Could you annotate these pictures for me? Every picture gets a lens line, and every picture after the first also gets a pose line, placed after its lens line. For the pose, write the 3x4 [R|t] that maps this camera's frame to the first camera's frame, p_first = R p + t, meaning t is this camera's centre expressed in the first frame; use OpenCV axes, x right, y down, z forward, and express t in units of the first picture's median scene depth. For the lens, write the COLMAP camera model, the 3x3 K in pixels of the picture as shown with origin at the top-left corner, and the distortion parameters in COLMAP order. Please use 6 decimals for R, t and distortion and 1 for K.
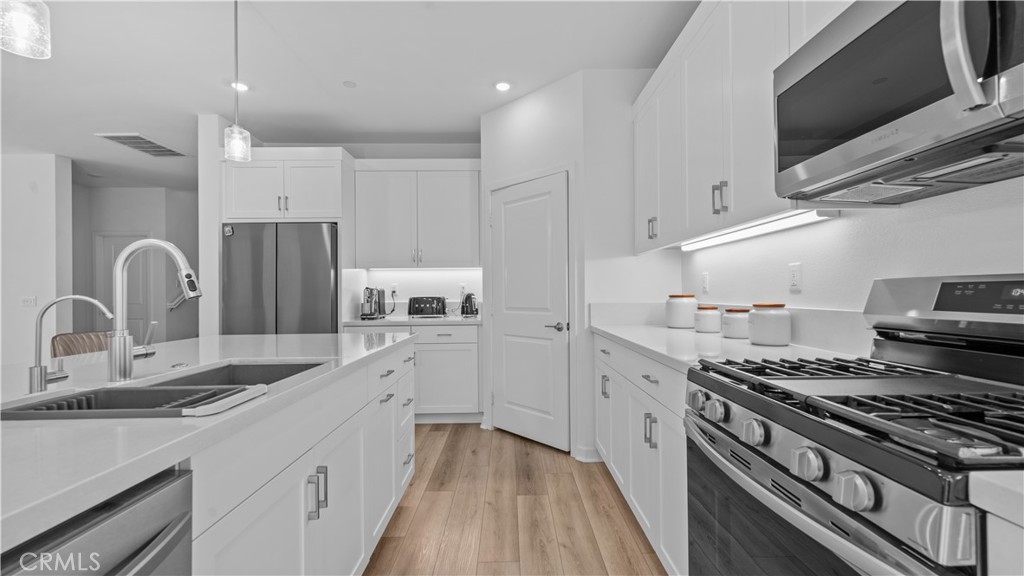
lens RADIAL K [[412.6, 0, 512.0], [0, 412.6, 288.0], [0, 0, 1]] dist [-0.001620, 0.000083]
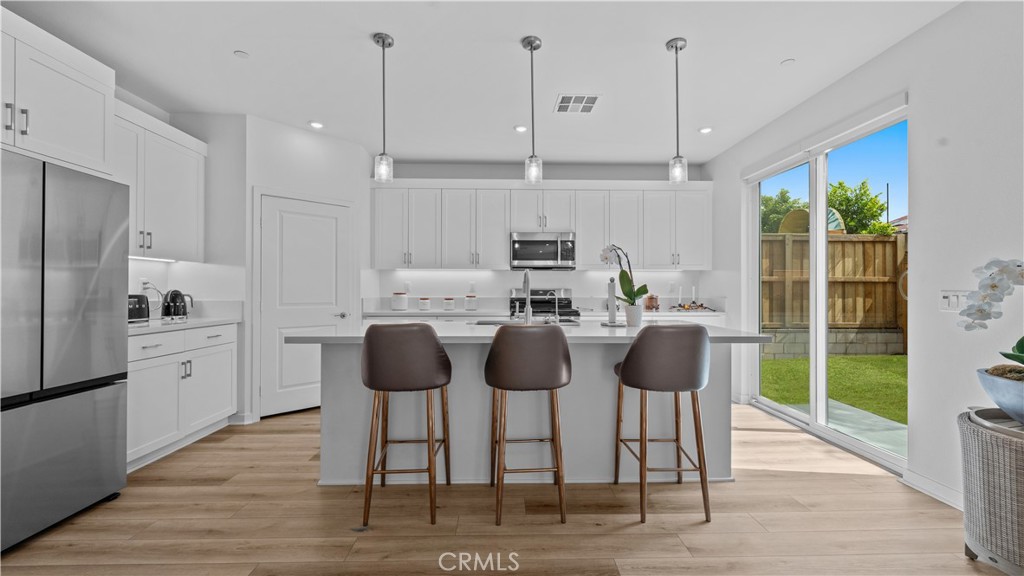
lens RADIAL K [[412.6, 0, 512.0], [0, 412.6, 288.0], [0, 0, 1]] dist [-0.001620, 0.000083]
pose [[-0.015853, 0.016039, 0.999746, -1.115407], [-0.012298, 0.999793, -0.016235, 0.014062], [-0.999799, -0.012553, -0.015653, 0.372122]]
